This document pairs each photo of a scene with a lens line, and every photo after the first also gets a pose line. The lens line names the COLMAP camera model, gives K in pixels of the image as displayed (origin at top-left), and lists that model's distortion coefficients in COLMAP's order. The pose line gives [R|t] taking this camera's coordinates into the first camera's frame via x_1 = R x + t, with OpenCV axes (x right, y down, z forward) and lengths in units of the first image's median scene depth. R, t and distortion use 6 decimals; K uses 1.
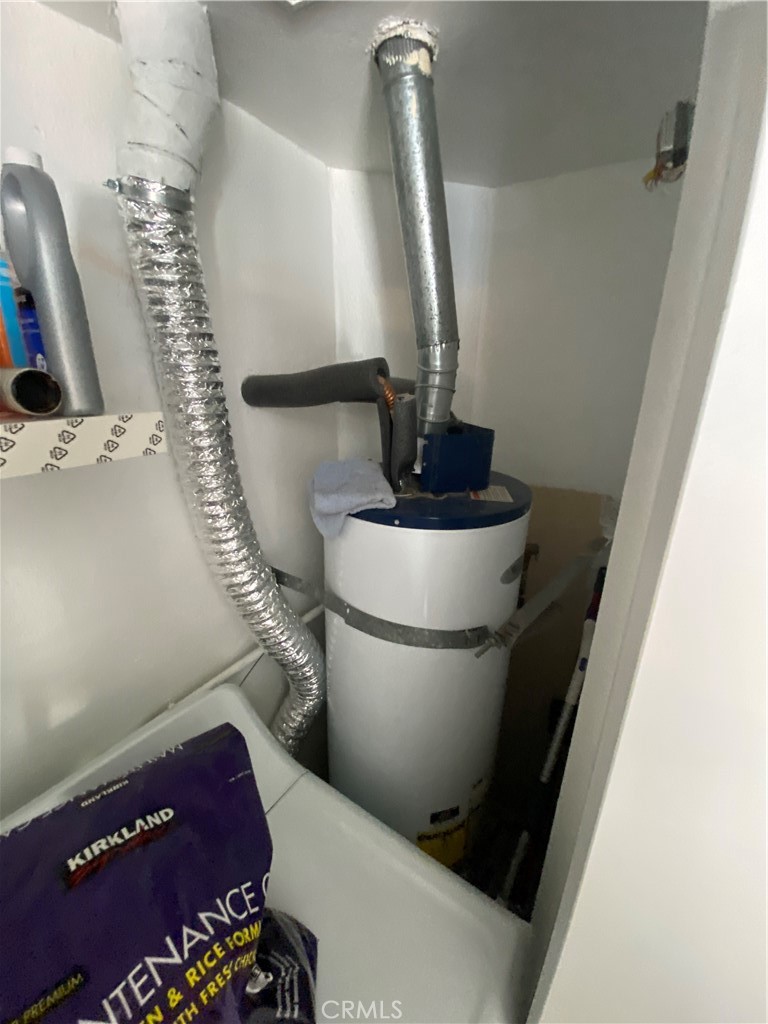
lens RADIAL K [[413.9, 0, 384.0], [0, 413.9, 512.0], [0, 0, 1]] dist [0.001978, -0.011721]
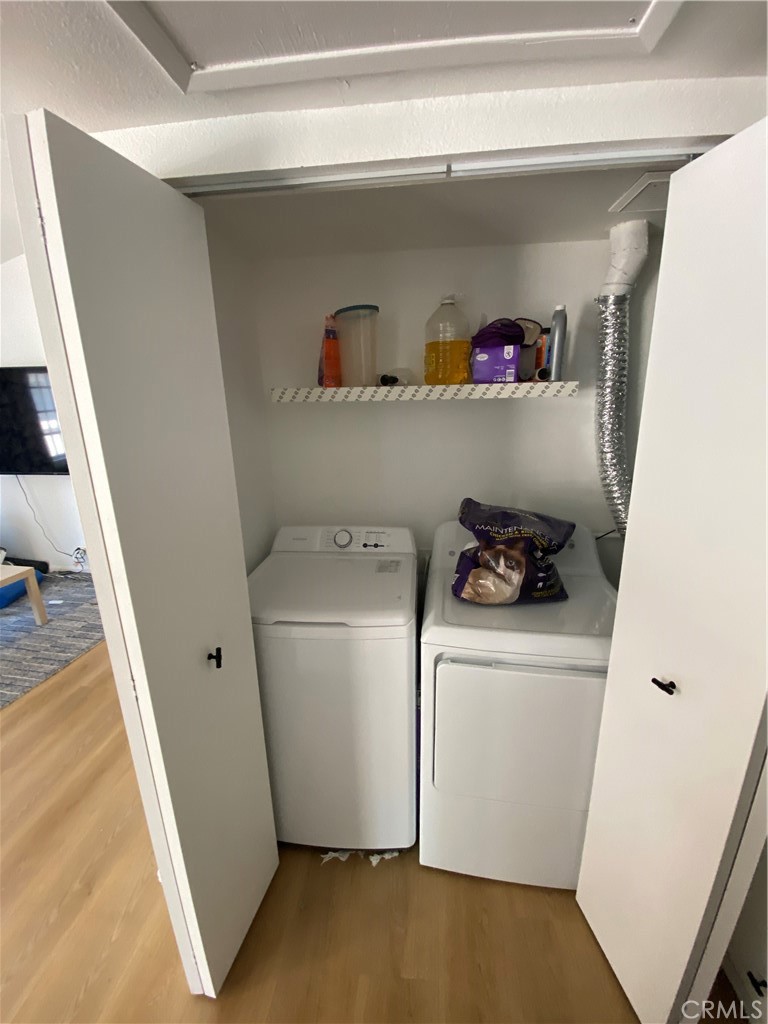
lens RADIAL K [[413.9, 0, 384.0], [0, 413.9, 512.0], [0, 0, 1]] dist [0.001978, -0.011721]
pose [[0.409155, 0.225238, -0.884228, 1.436890], [-0.273773, 0.954711, 0.116510, 0.571593], [0.870425, 0.194407, 0.452289, -1.131526]]
